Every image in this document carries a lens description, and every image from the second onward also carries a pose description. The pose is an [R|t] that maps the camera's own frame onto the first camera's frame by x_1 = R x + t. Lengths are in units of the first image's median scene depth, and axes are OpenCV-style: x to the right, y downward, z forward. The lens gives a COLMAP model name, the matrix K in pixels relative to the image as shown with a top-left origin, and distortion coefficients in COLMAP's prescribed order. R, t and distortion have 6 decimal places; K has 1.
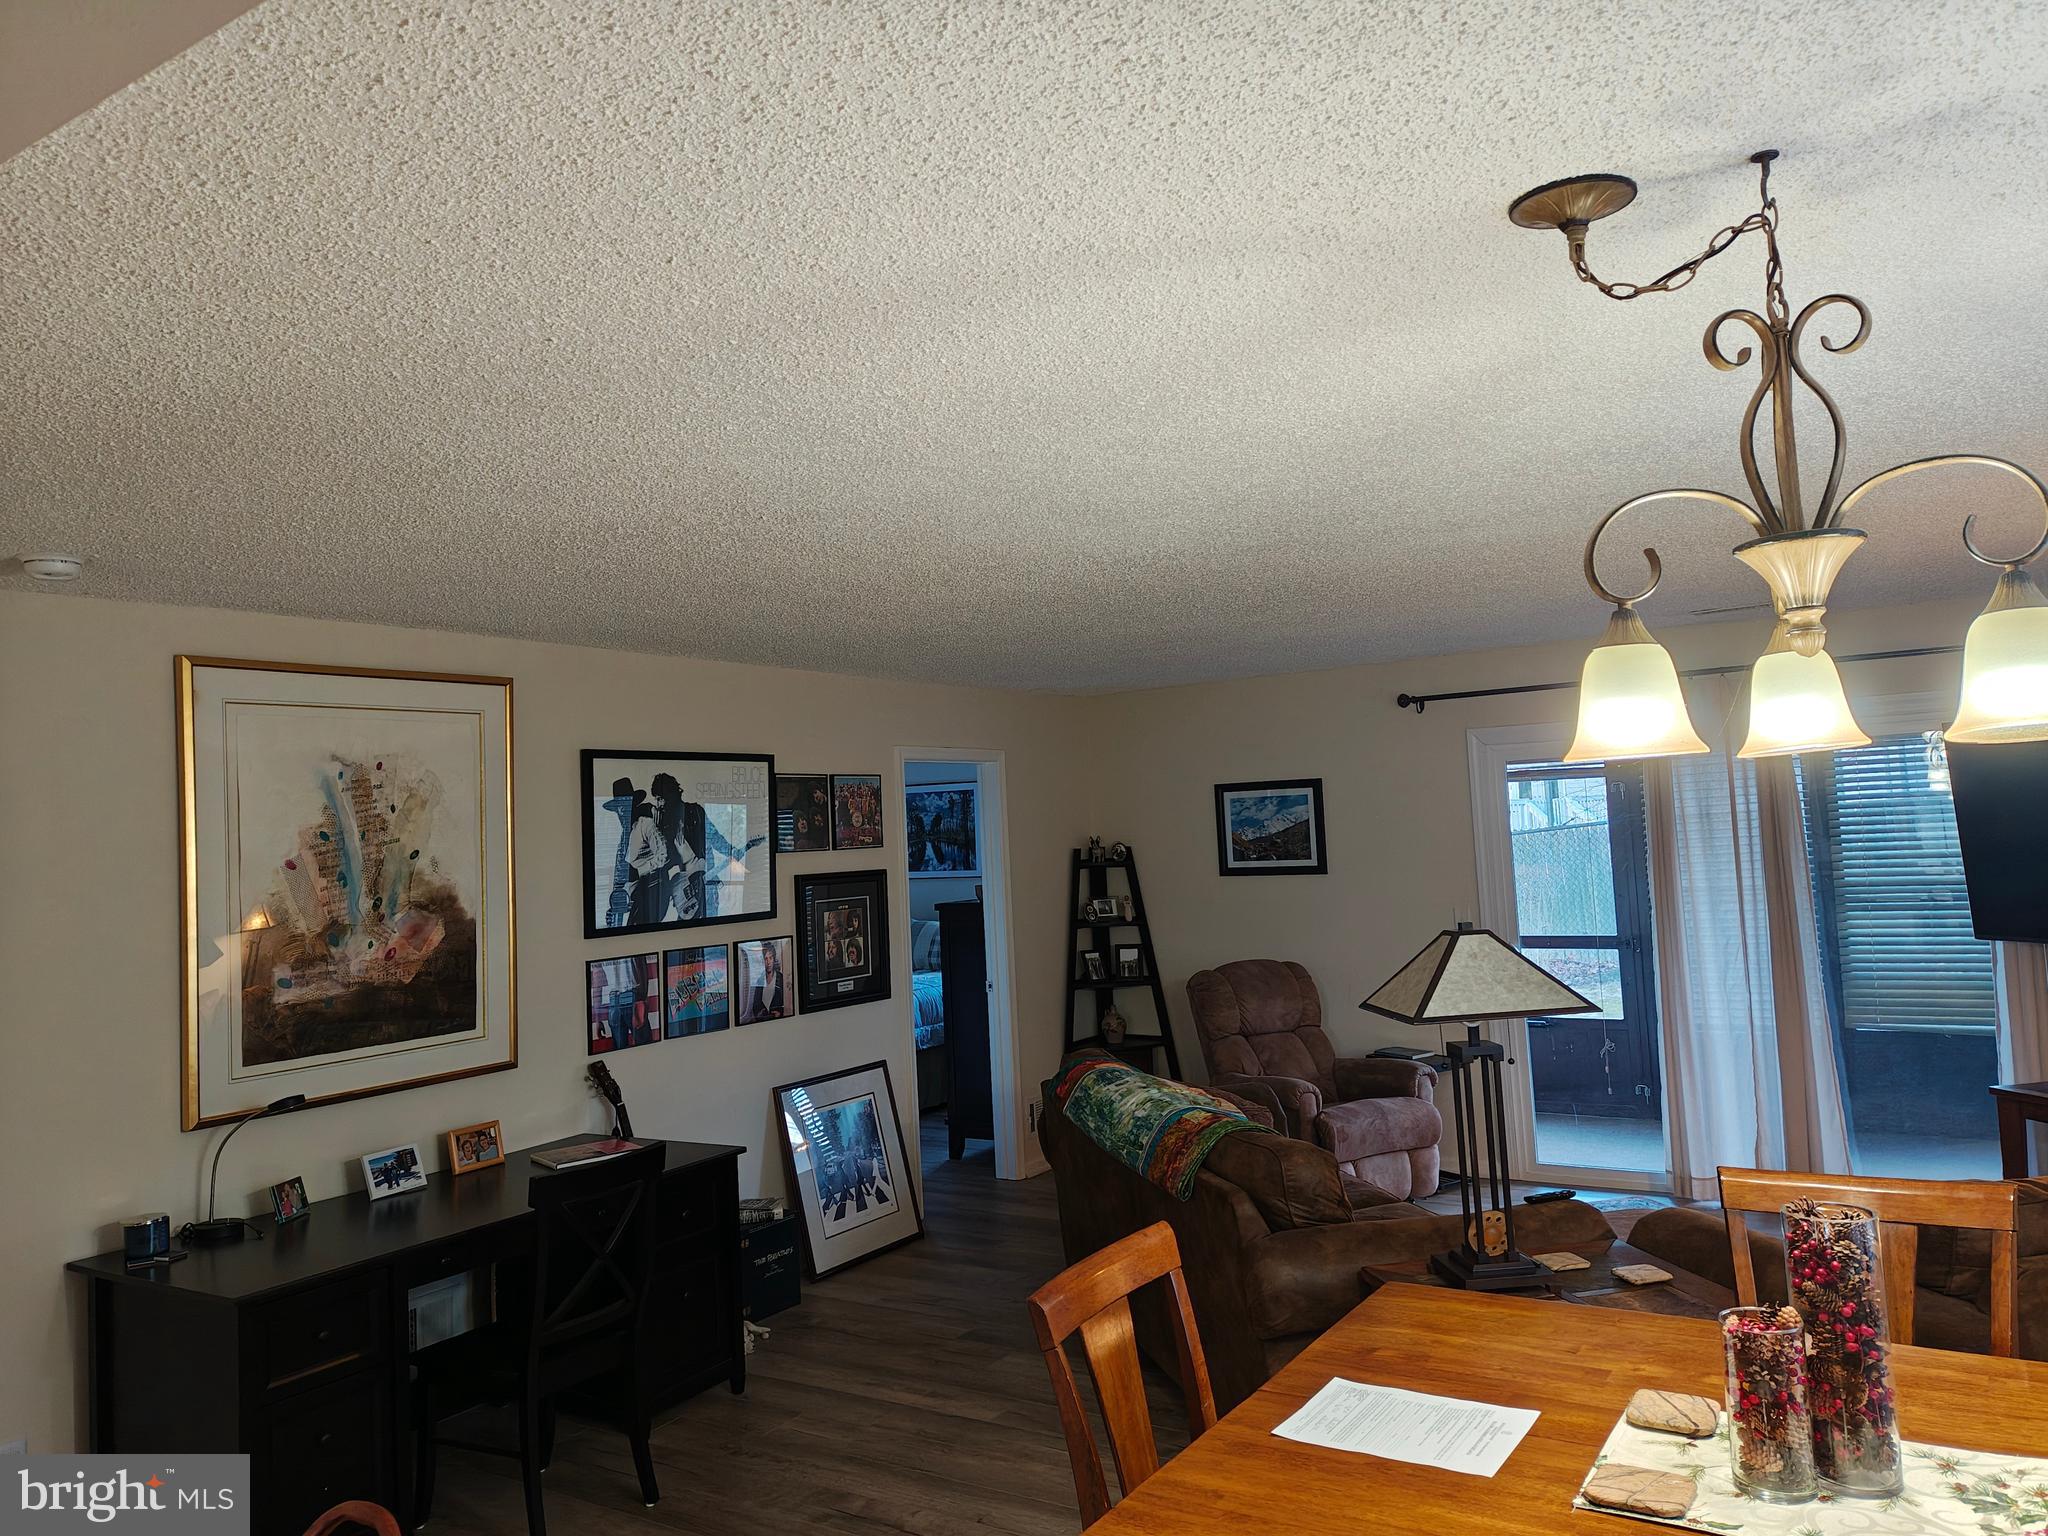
lens RADIAL K [[1500.7, 0, 1015.7], [0, 1500.7, 731.5], [0, 0, 1]] dist [0.065874, -0.072487]
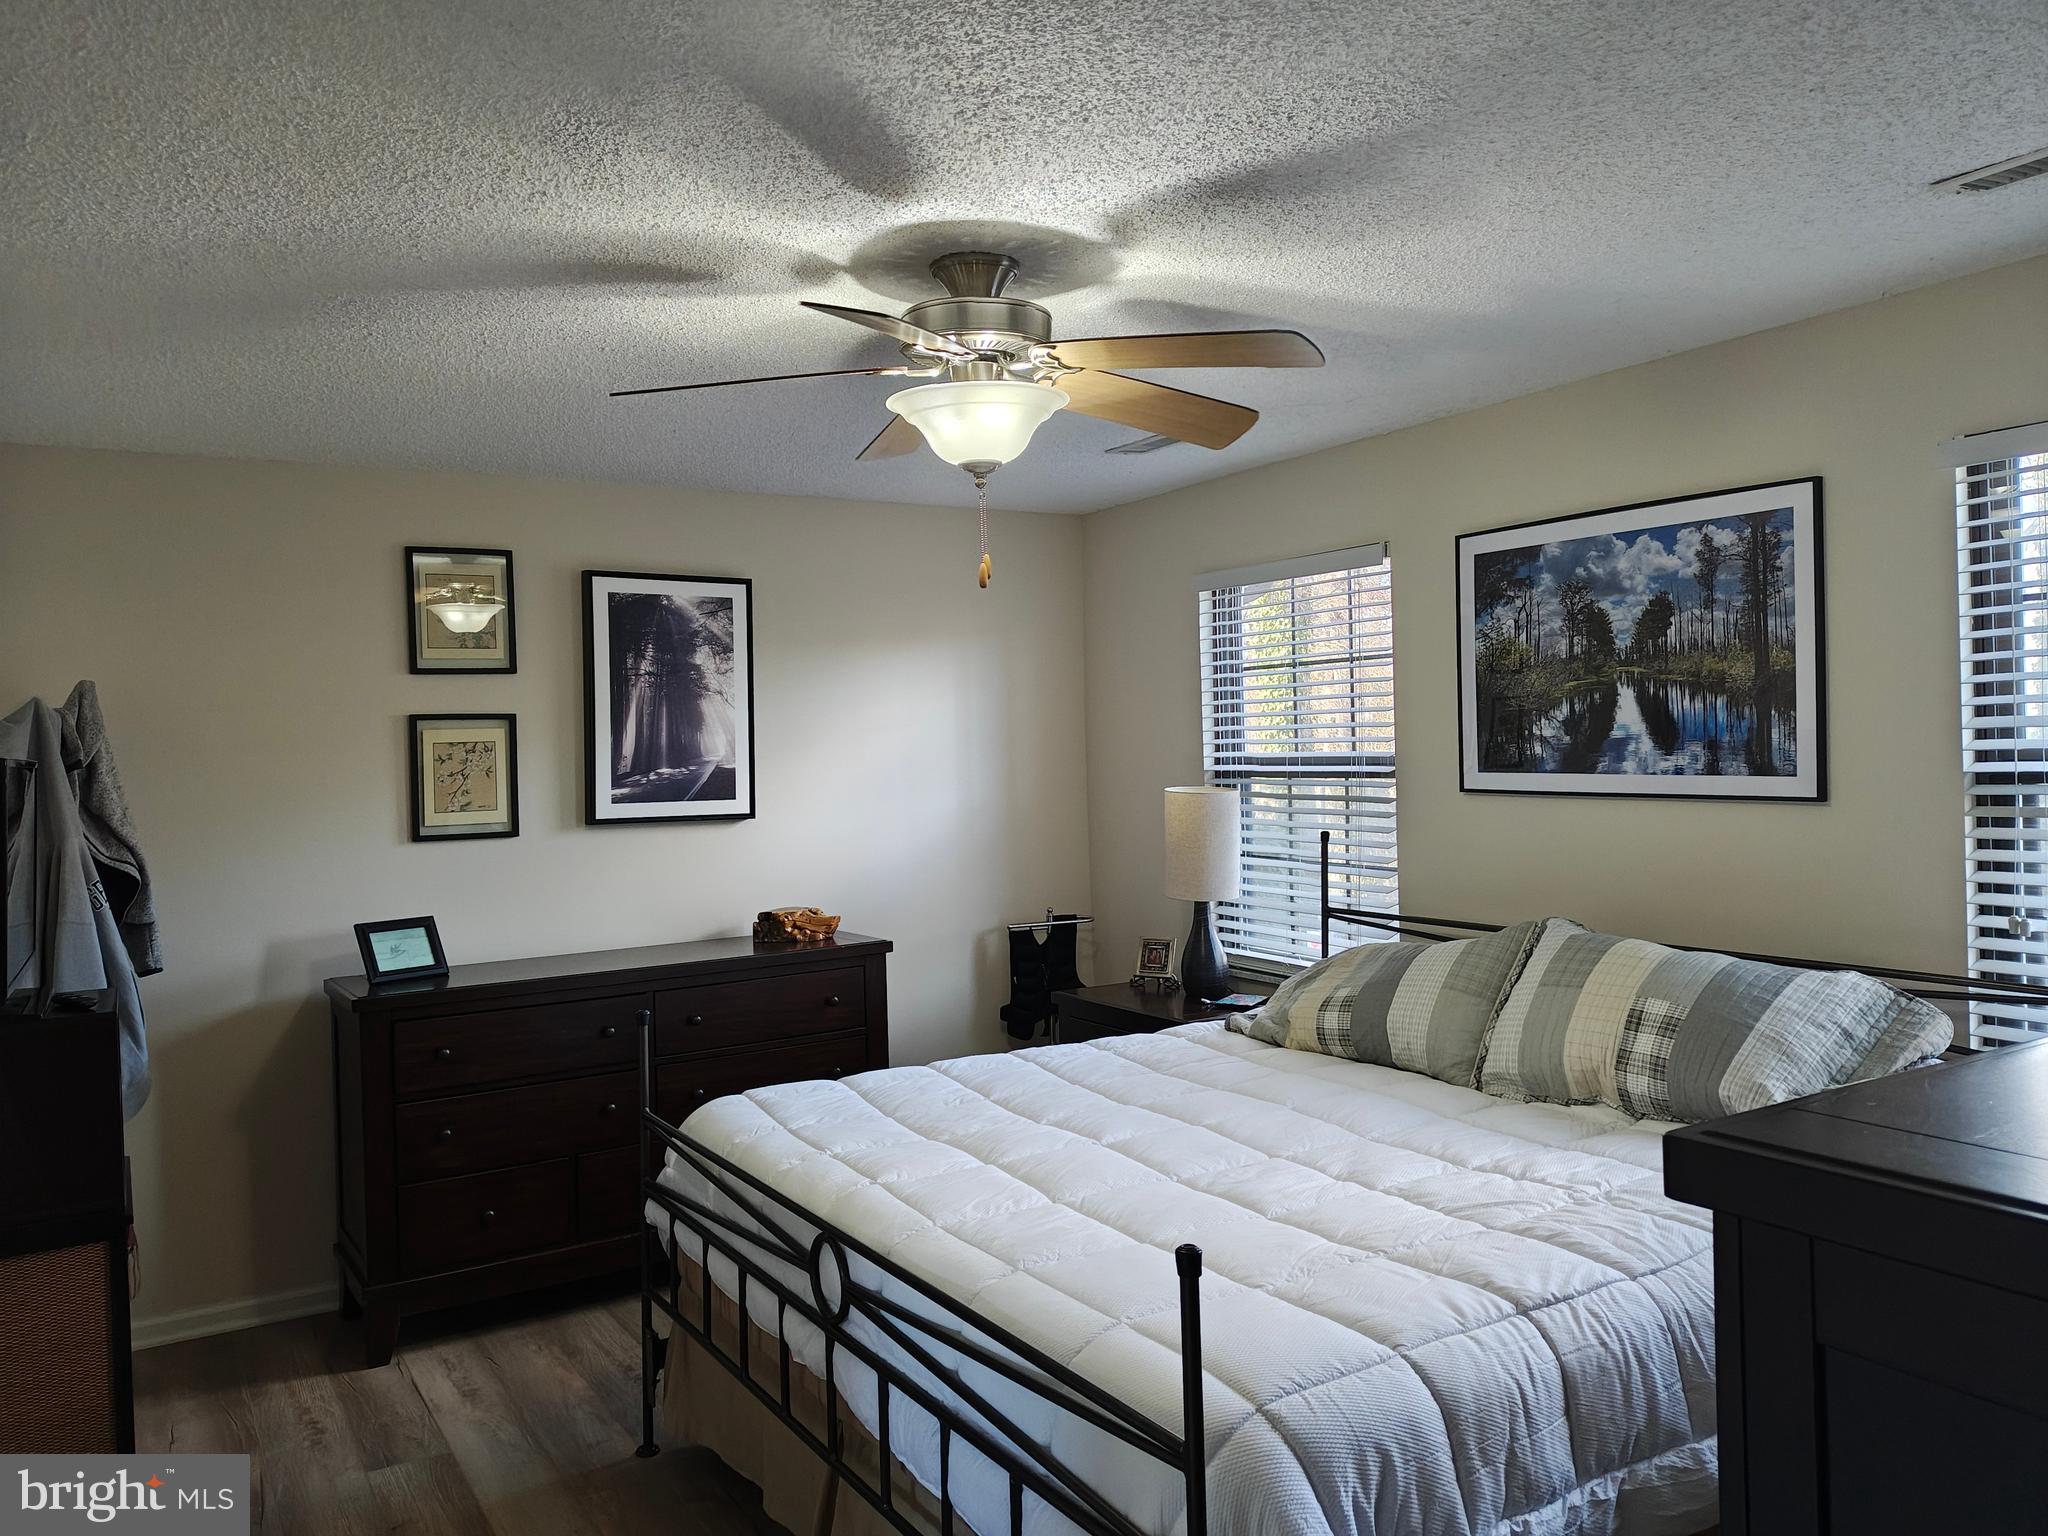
lens RADIAL K [[1500.7, 0, 1025.1], [0, 1500.7, 762.4], [0, 0, 1]] dist [0.065874, -0.072487]
pose [[0.904924, 0.026978, -0.424718, -0.067817], [0.012871, 0.995797, 0.090677, 0.110516], [0.425379, -0.087523, 0.900773, 1.209355]]
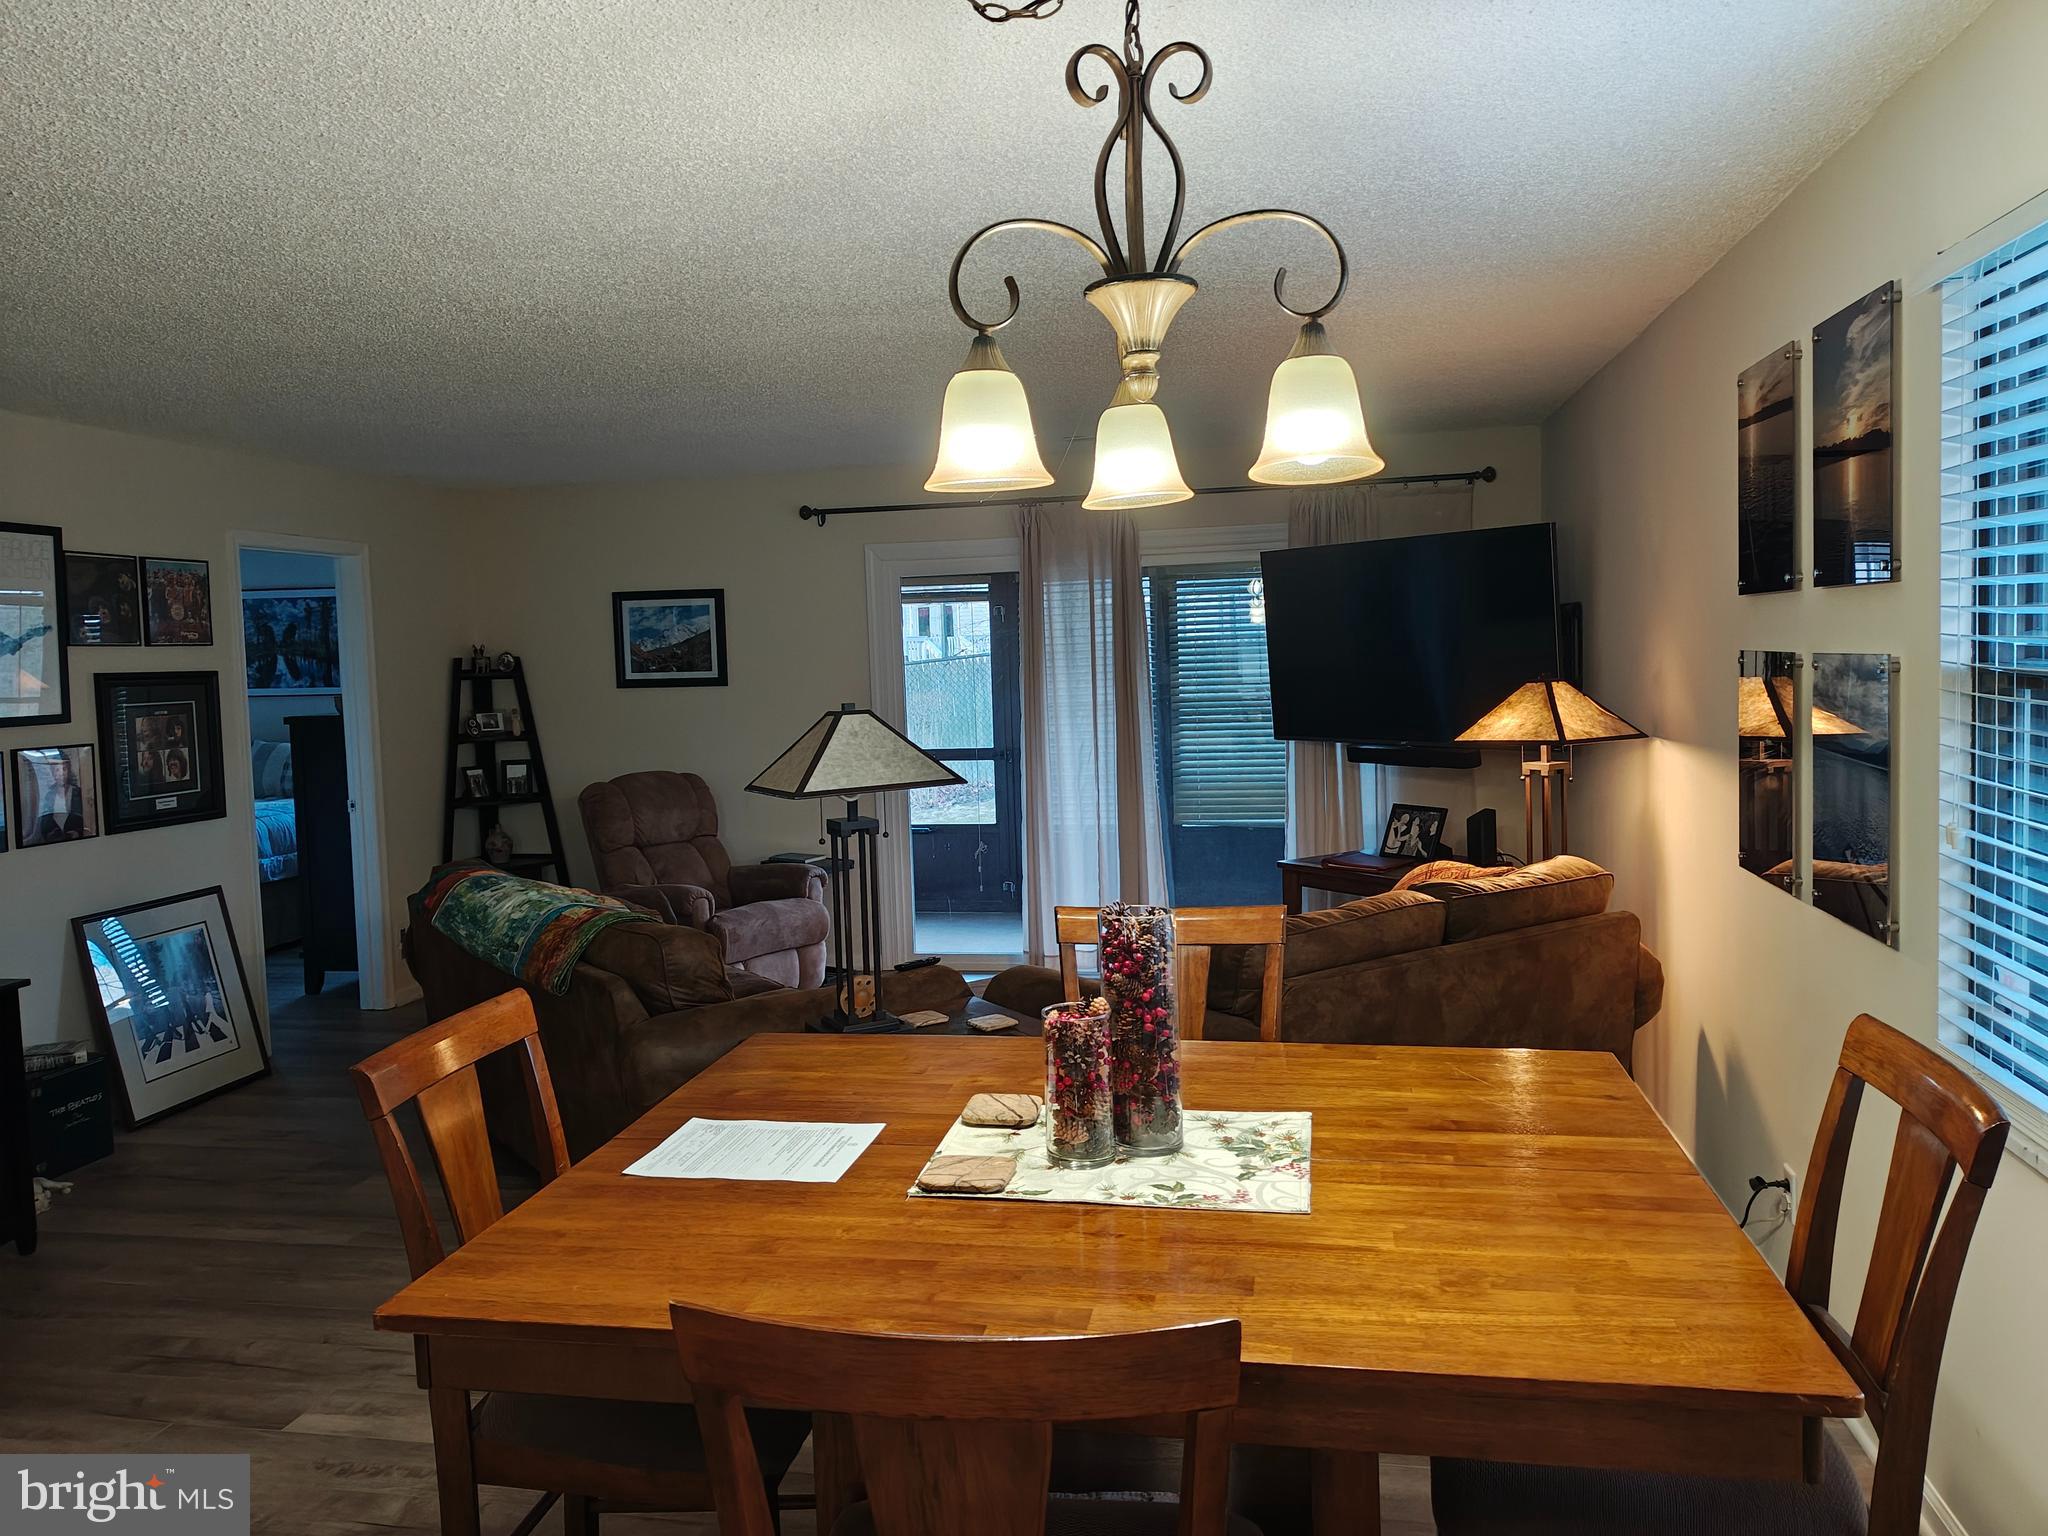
lens RADIAL K [[1500.7, 0, 1015.7], [0, 1500.7, 733.9], [0, 0, 1]] dist [0.065874, -0.072487]
pose [[0.926578, -0.002490, 0.376094, 0.012646], [-0.038352, 0.994140, 0.101071, 0.024479], [-0.374141, -0.108074, 0.921053, 0.011463]]
